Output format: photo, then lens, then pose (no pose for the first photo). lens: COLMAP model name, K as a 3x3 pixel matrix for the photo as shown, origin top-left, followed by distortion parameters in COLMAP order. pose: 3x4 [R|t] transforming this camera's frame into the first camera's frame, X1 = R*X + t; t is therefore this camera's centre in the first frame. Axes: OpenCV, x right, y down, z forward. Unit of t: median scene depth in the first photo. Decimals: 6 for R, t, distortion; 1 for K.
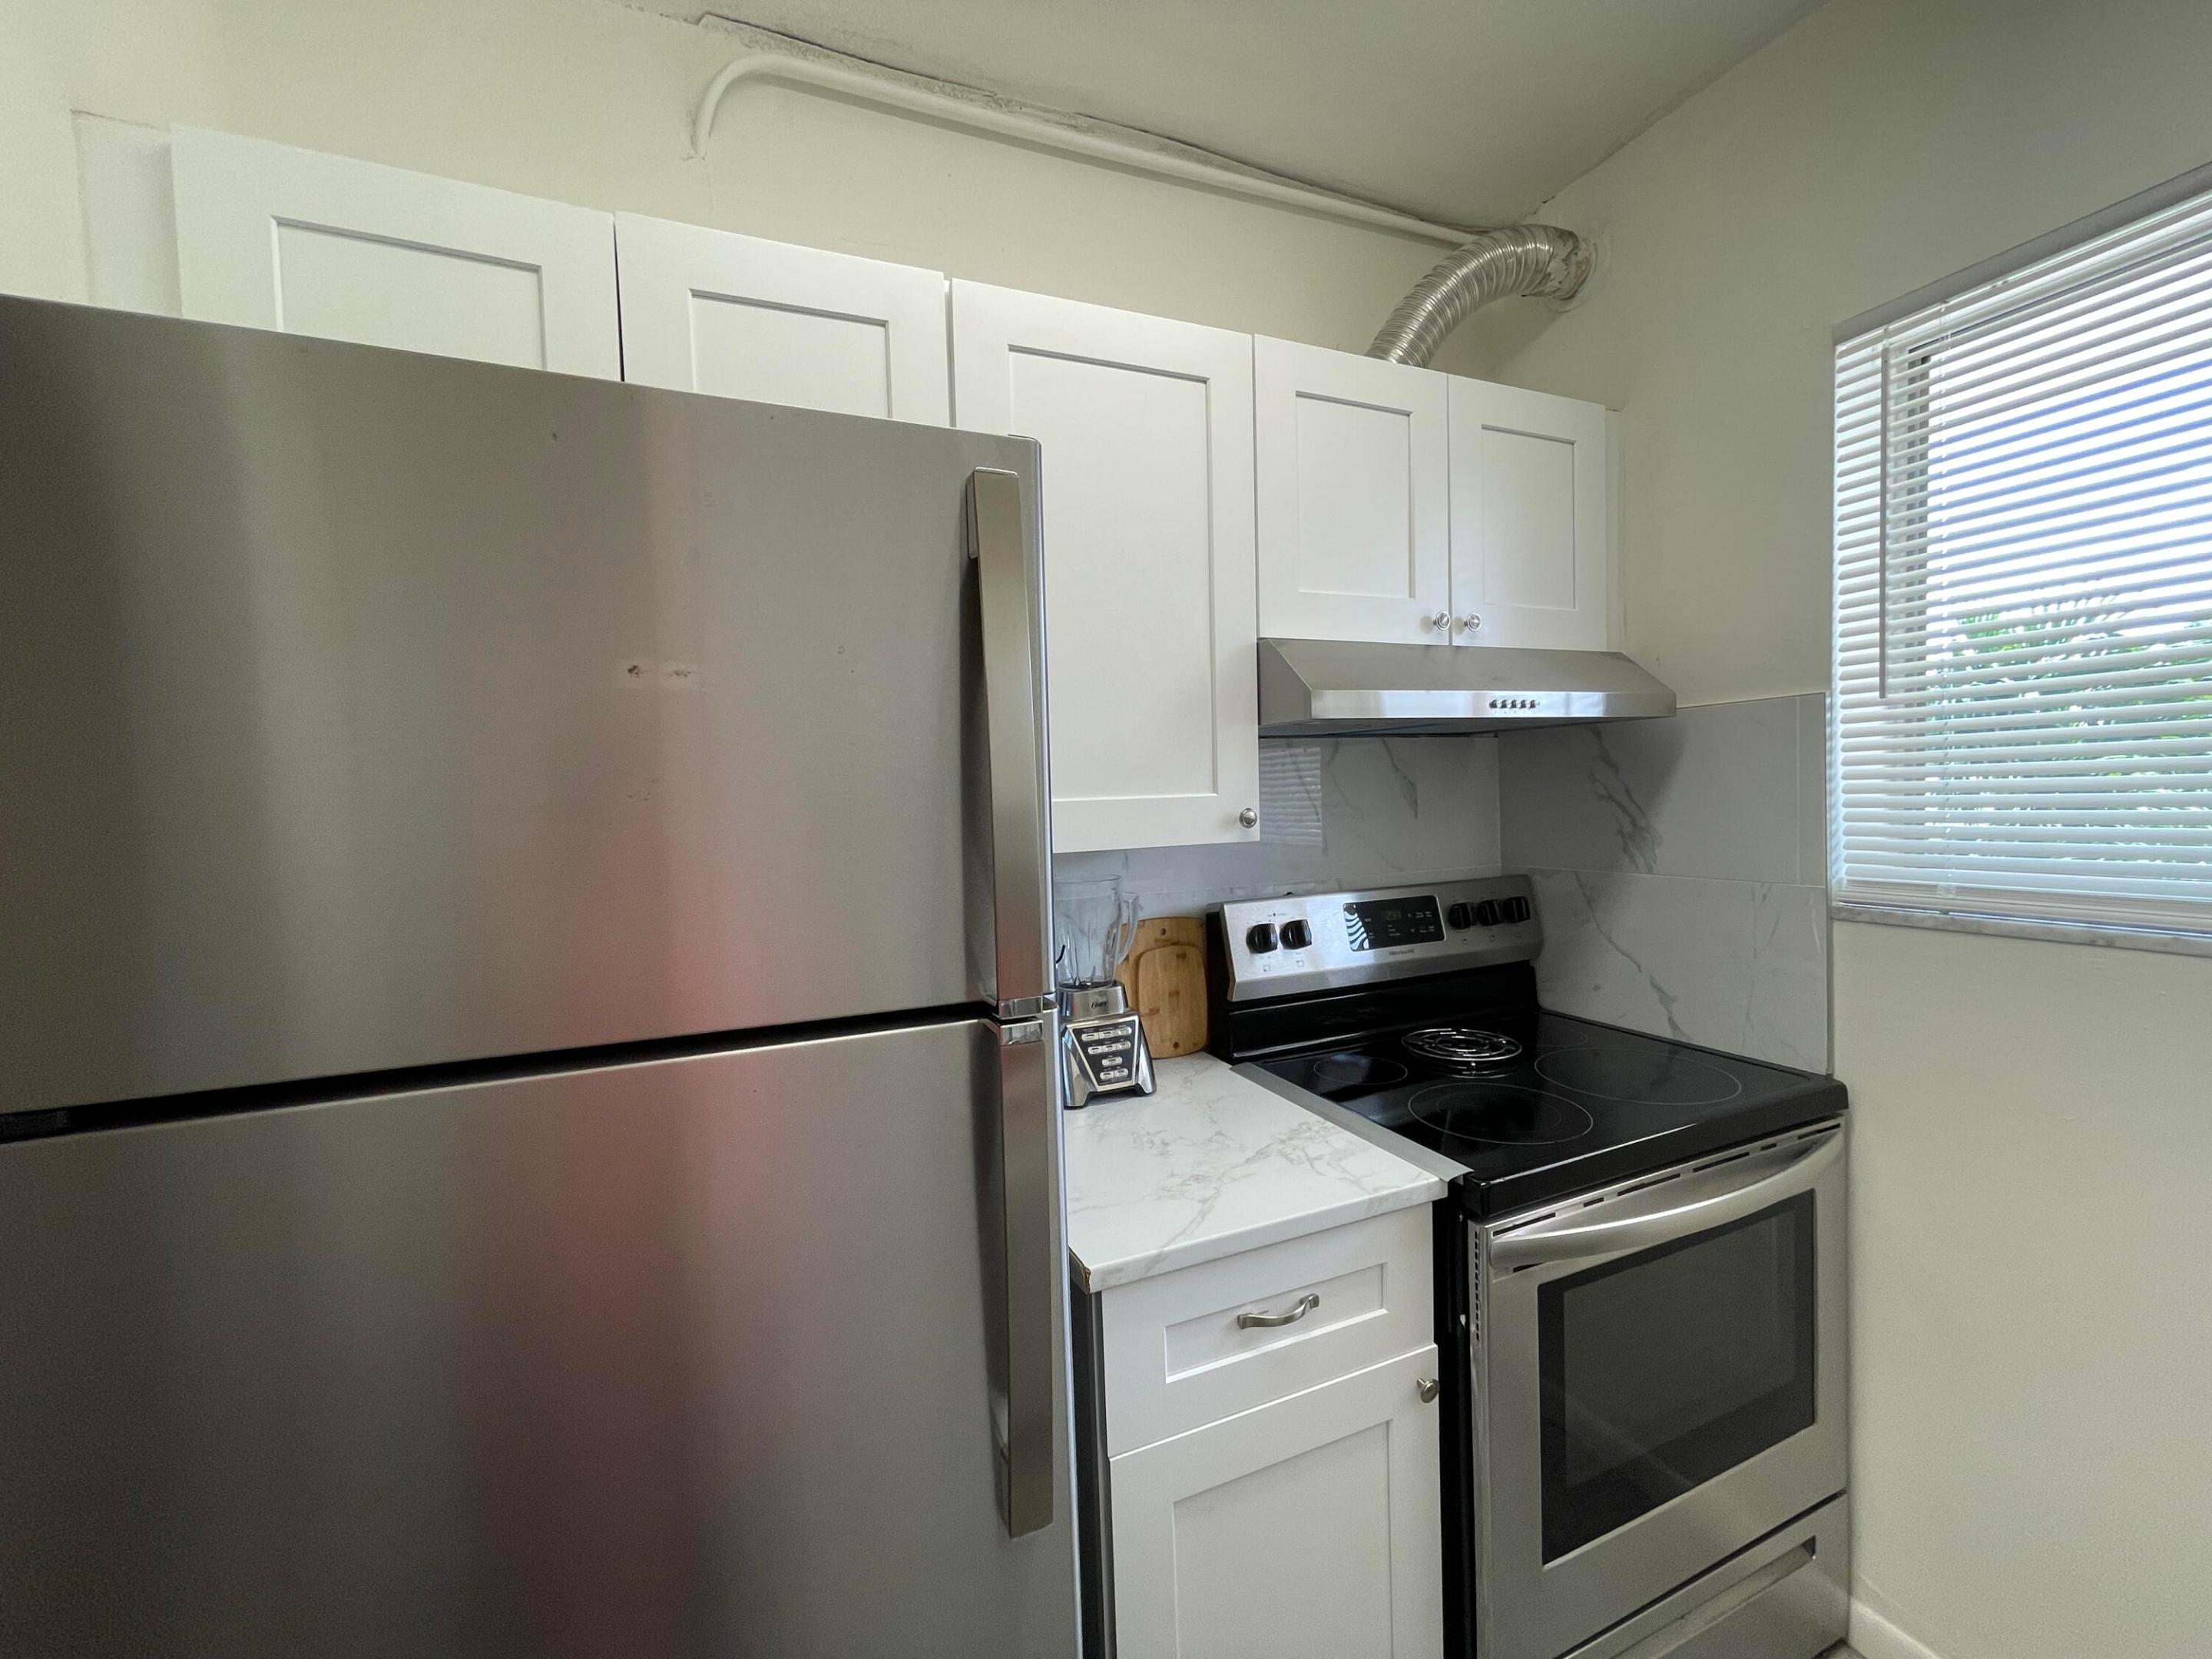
lens RADIAL K [[886.4, 0, 1103.7], [0, 886.4, 830.4], [0, 0, 1]] dist [-0.000193, -0.002162]
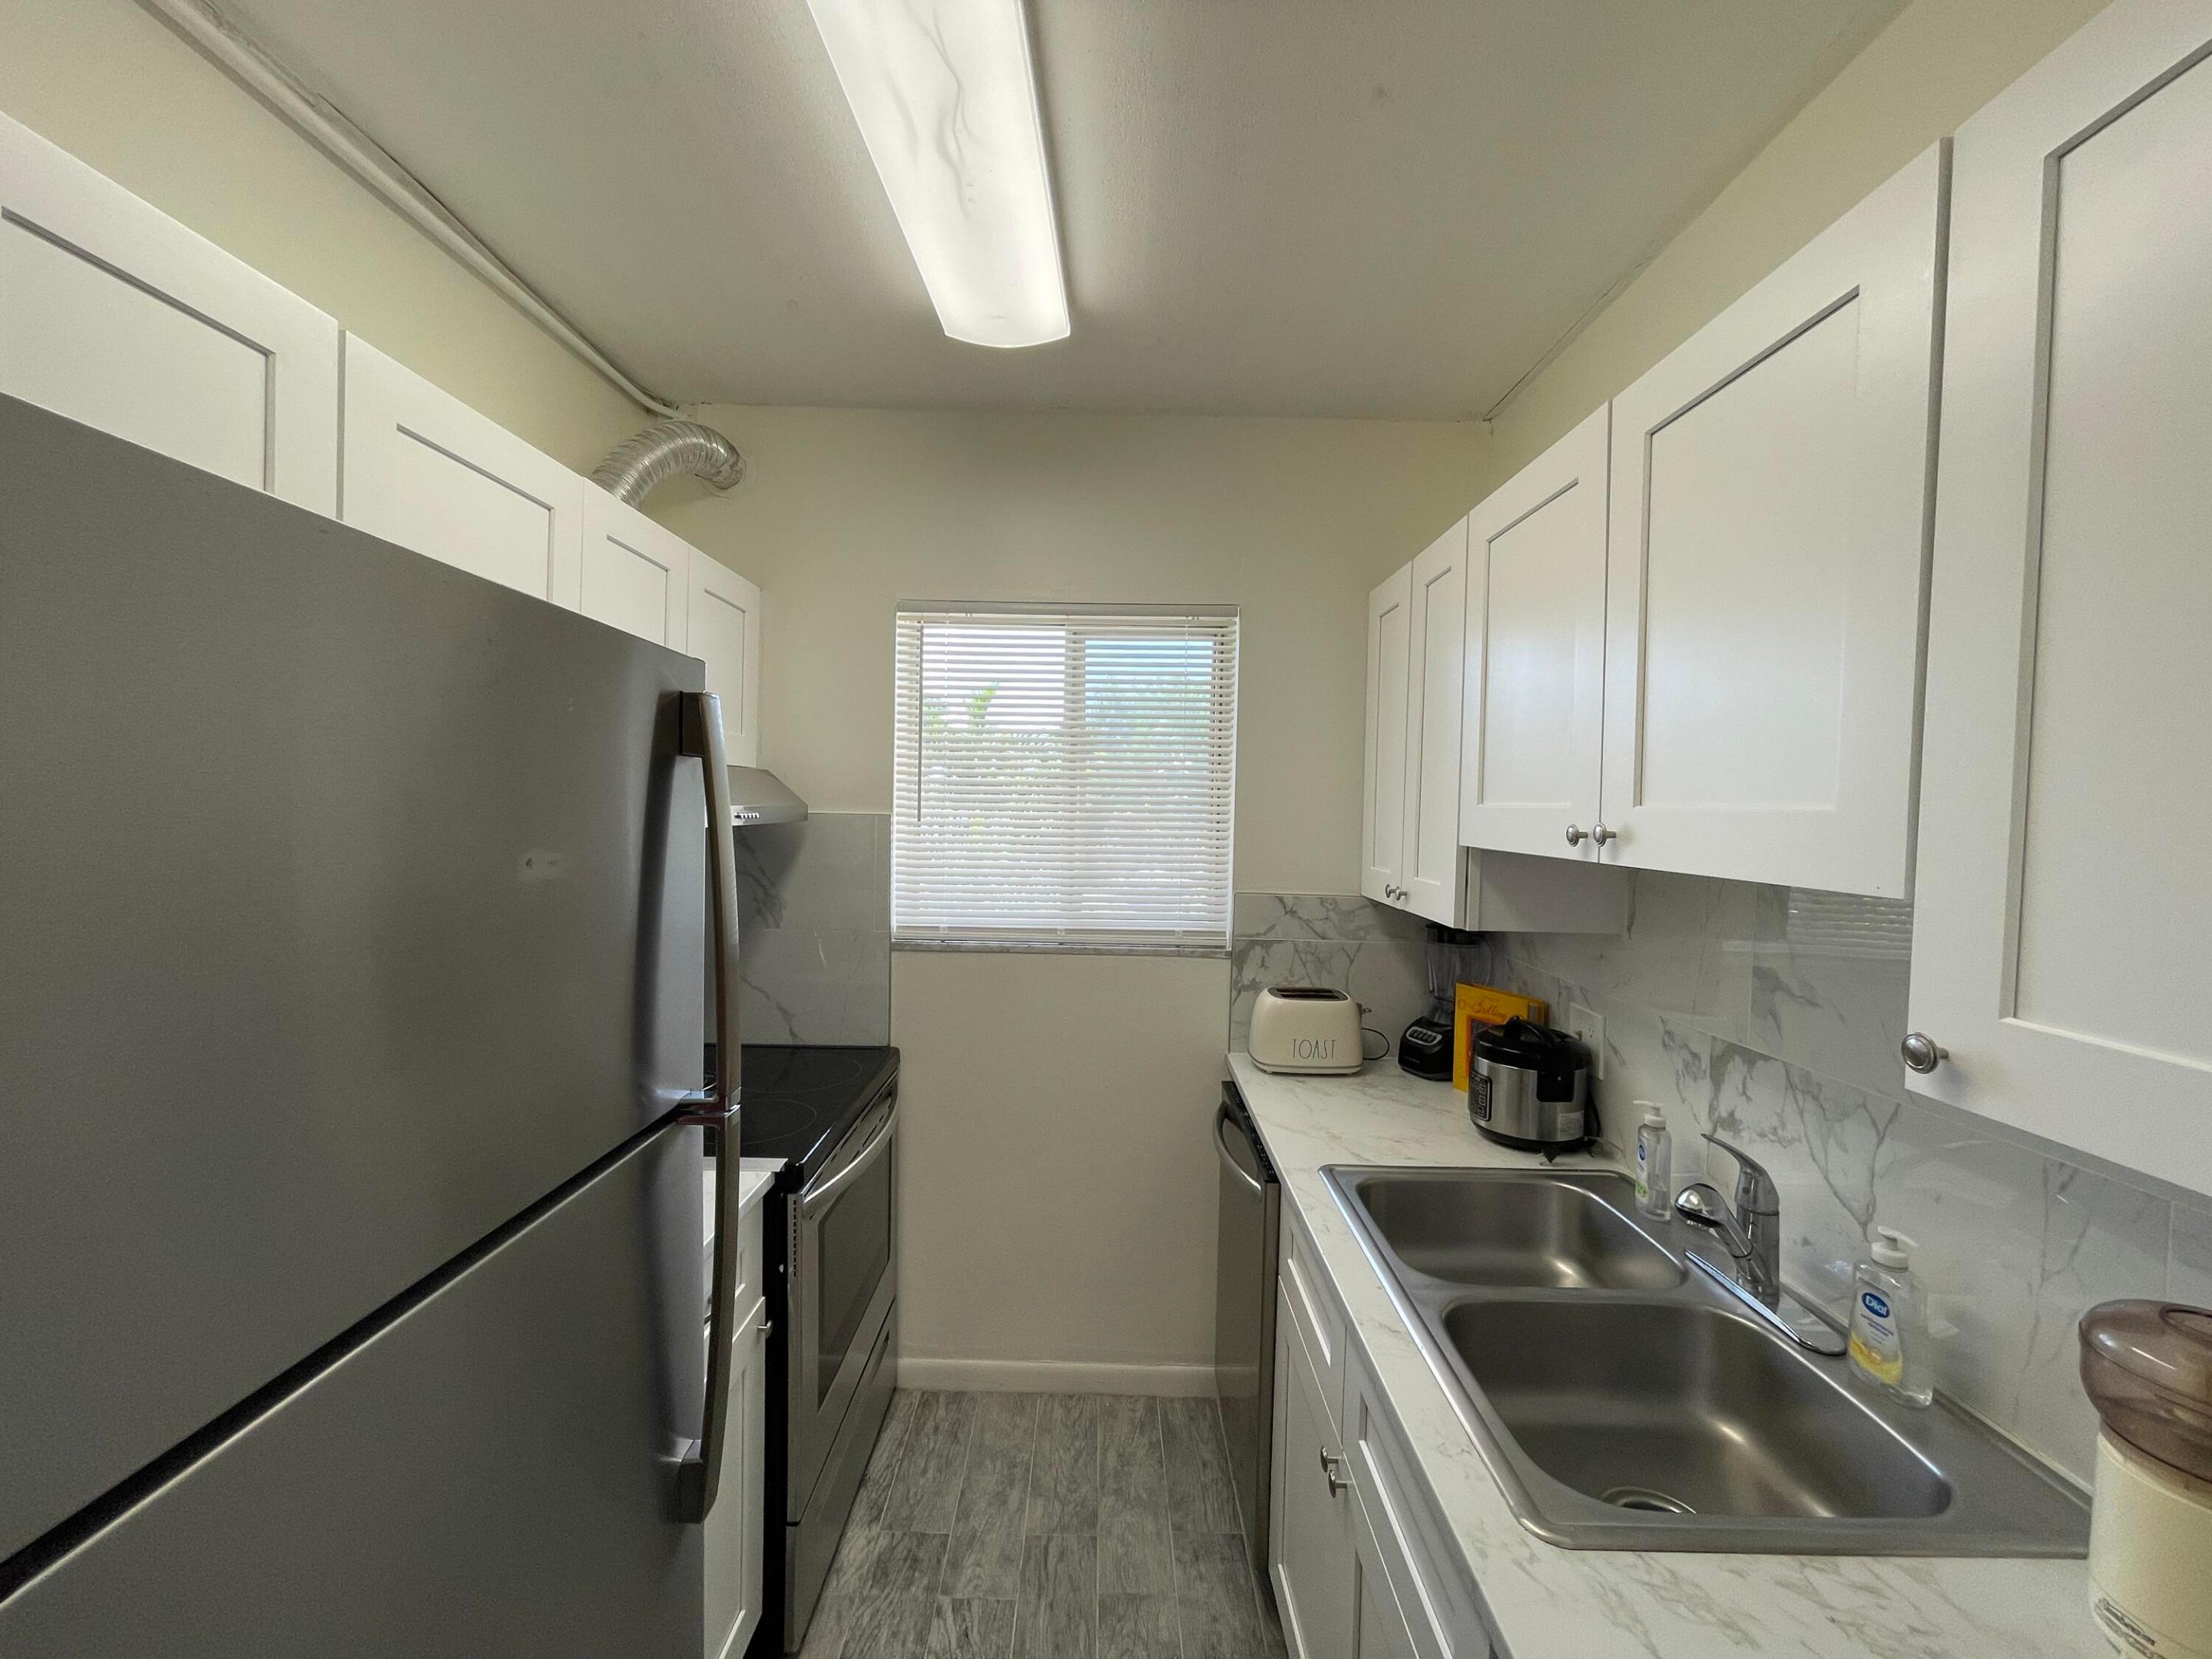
lens RADIAL K [[886.4, 0, 1106.9], [0, 886.4, 823.8], [0, 0, 1]] dist [-0.000193, -0.002162]
pose [[0.388280, 0.024971, 0.921203, -0.560937], [0.003550, 0.999585, -0.028592, -0.088082], [-0.921535, 0.014372, 0.388030, -0.023520]]
